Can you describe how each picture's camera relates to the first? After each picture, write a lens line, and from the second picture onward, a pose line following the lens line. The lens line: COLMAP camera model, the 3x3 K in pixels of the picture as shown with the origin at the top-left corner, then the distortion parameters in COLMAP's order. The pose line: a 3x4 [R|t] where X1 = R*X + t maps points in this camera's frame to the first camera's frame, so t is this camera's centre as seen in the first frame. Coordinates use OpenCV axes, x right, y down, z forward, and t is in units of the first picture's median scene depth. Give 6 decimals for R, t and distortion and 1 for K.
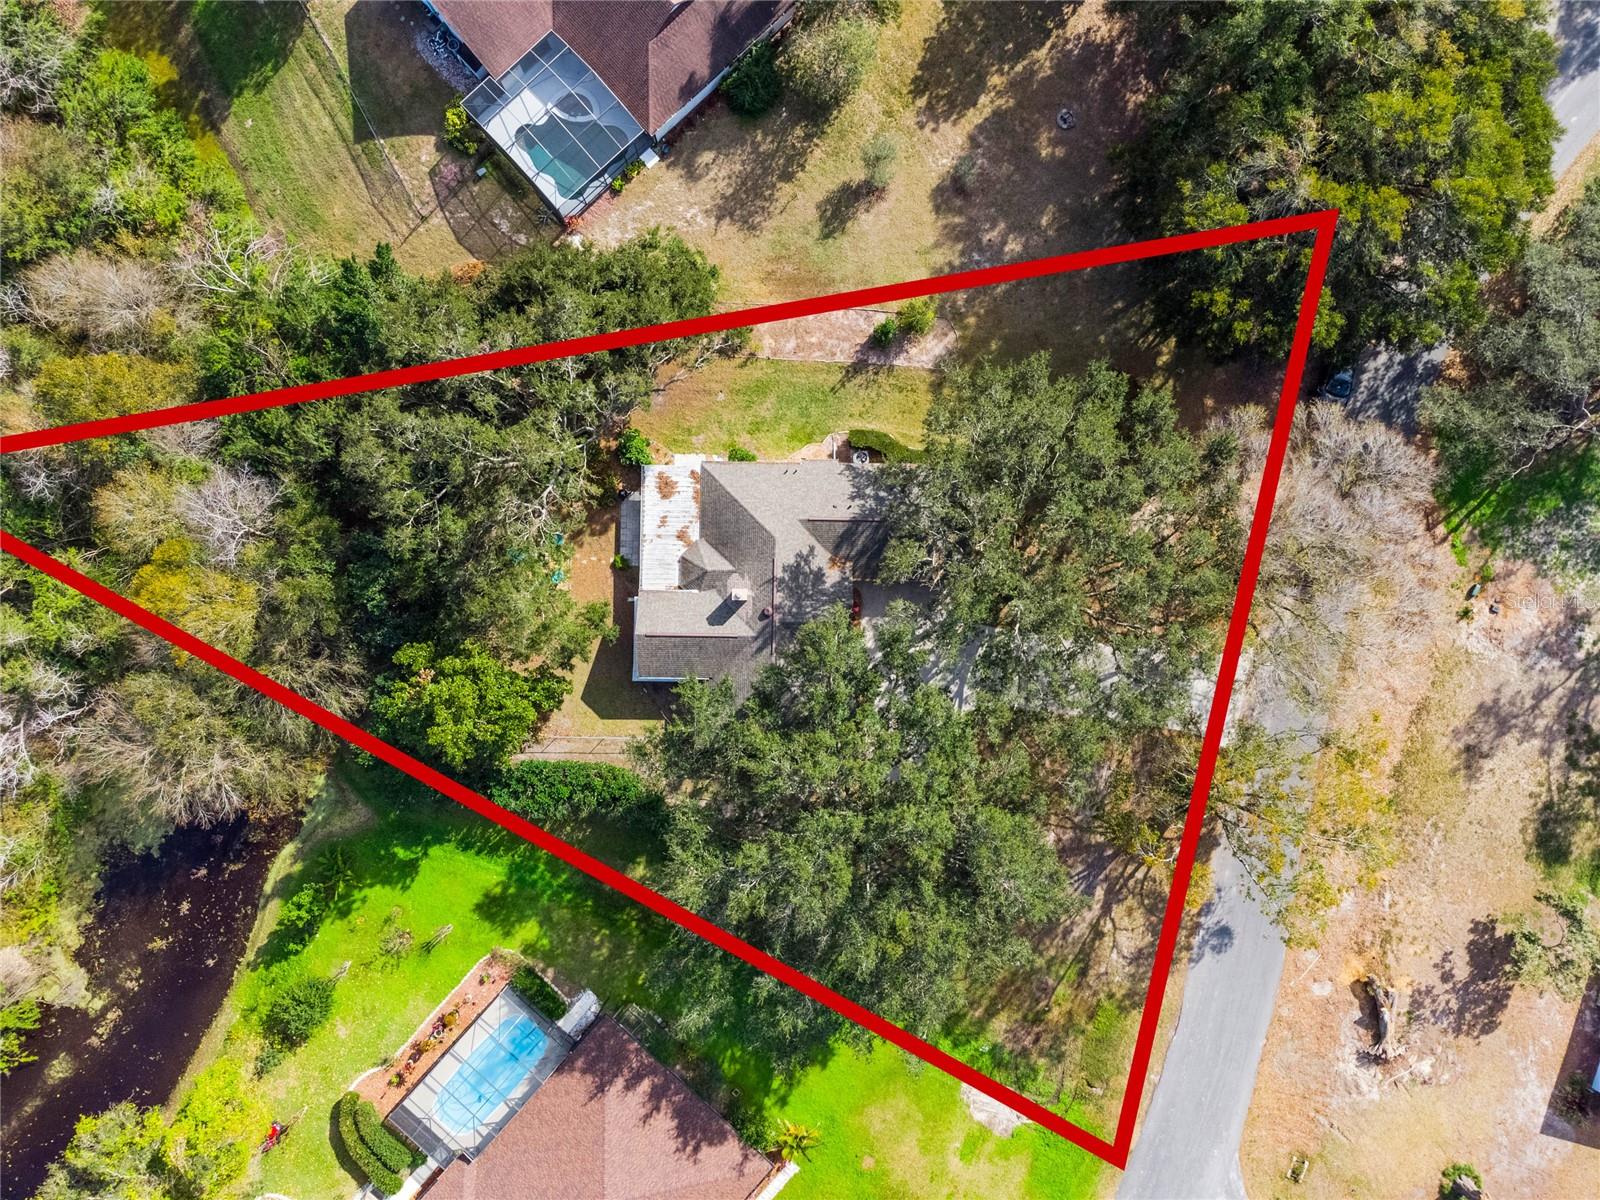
lens RADIAL K [[1198.4, 0, 800.0], [0, 1198.4, 600.0], [0, 0, 1]] dist [-0.041916, 0.108562]
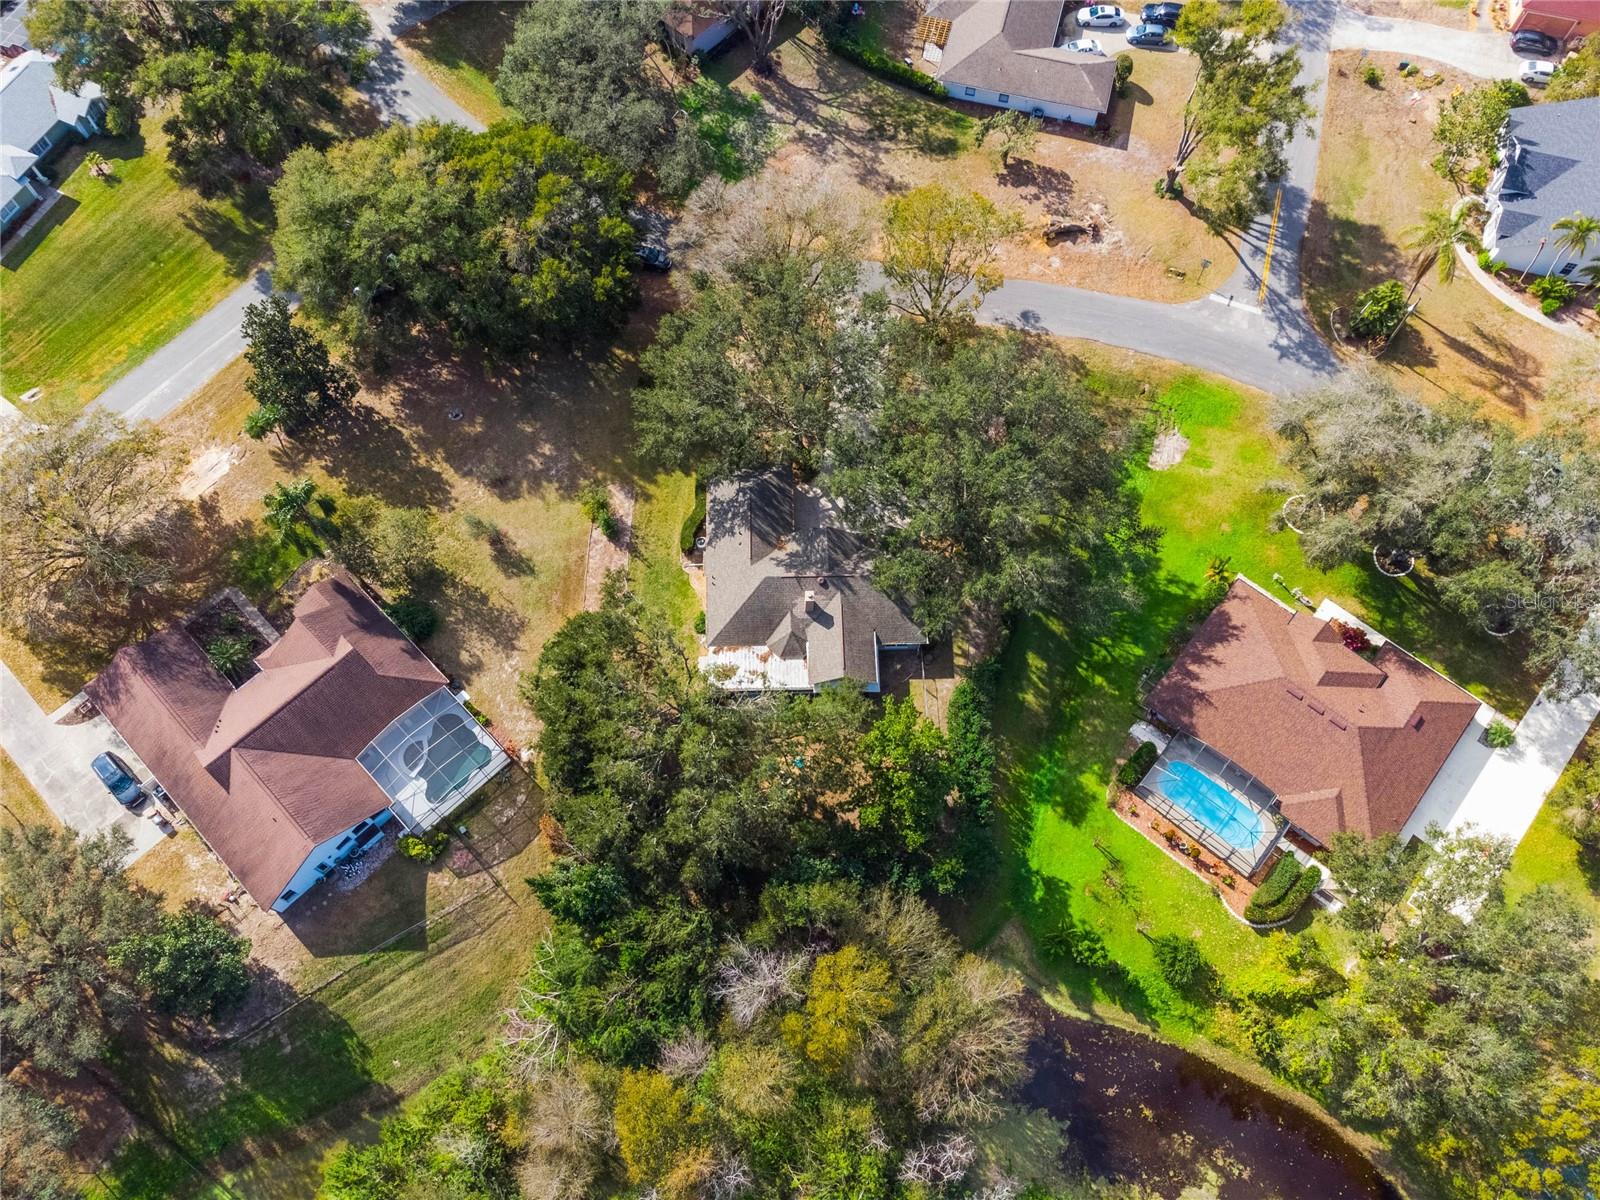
lens RADIAL K [[1175.1, 0, 800.1], [0, 1175.1, 610.4], [0, 0, 1]] dist [0.015505, -0.001219]
pose [[-0.038672, -0.916496, 0.398171, -0.539576], [0.999045, -0.027360, 0.034057, -0.055441], [-0.020319, 0.399108, 0.916679, -0.170136]]
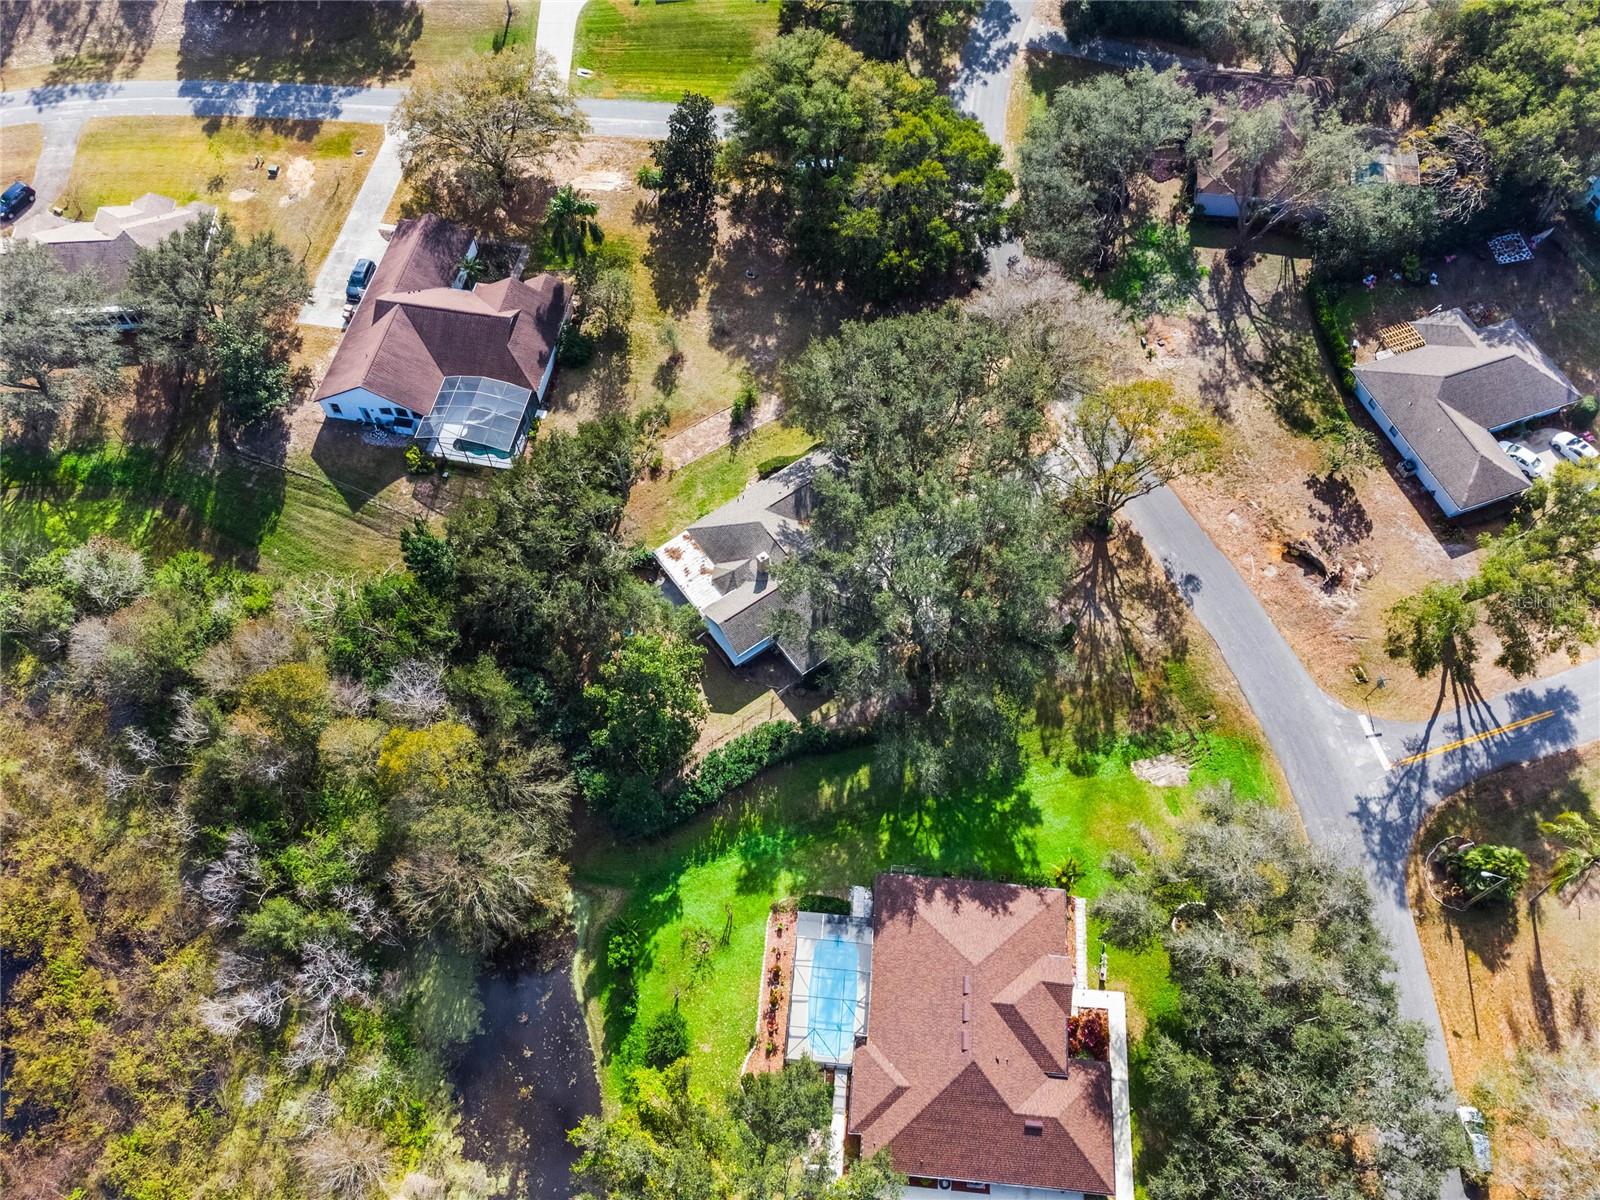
lens RADIAL K [[1175.1, 0, 800.1], [0, 1175.1, 610.4], [0, 0, 1]] dist [0.015505, -0.001219]
pose [[0.798166, -0.529627, 0.287099, -0.415032], [0.602436, 0.702675, -0.378574, 0.549481], [-0.001235, 0.475124, 0.879918, -0.177880]]
